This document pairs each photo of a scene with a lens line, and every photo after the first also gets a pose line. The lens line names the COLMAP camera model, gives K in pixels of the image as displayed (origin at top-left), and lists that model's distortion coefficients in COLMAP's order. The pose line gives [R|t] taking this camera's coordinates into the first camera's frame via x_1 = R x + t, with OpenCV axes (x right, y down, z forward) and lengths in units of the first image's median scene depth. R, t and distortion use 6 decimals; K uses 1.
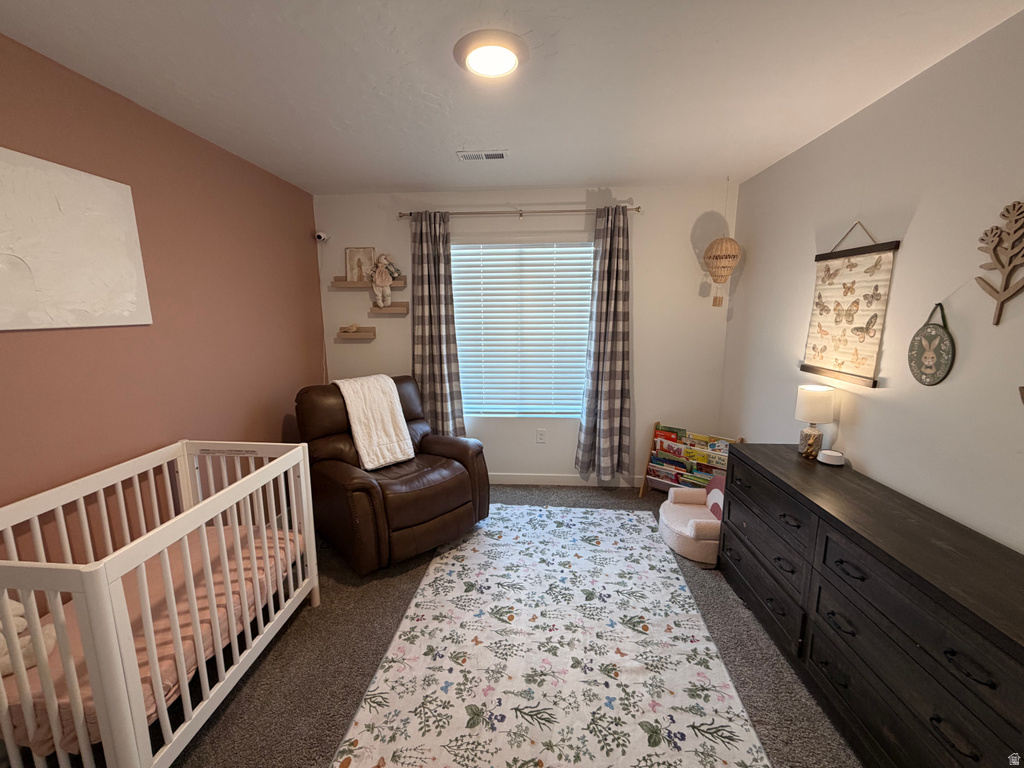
lens RADIAL K [[409.3, 0, 509.4], [0, 409.3, 383.9], [0, 0, 1]] dist [-0.000153, 0.000284]
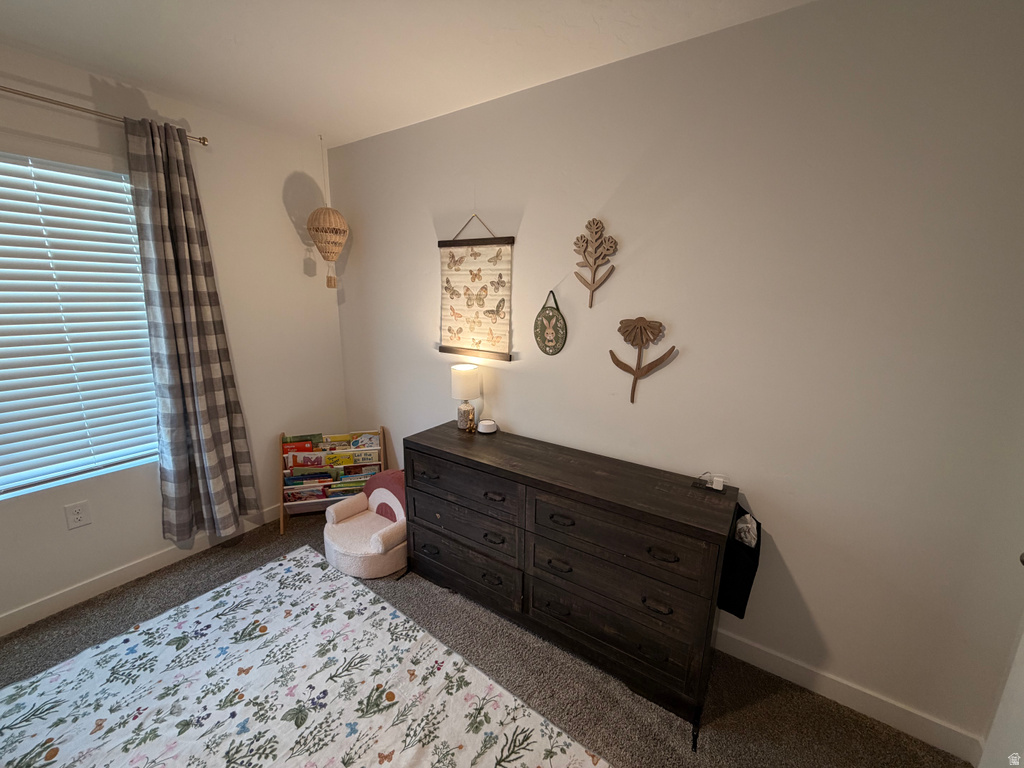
lens RADIAL K [[409.3, 0, 509.4], [0, 409.3, 383.9], [0, 0, 1]] dist [-0.000153, 0.000284]
pose [[0.505593, -0.172783, 0.845294, -0.091880], [0.134854, 0.983526, 0.120378, -0.050037], [-0.852168, 0.053129, 0.520565, 0.280485]]
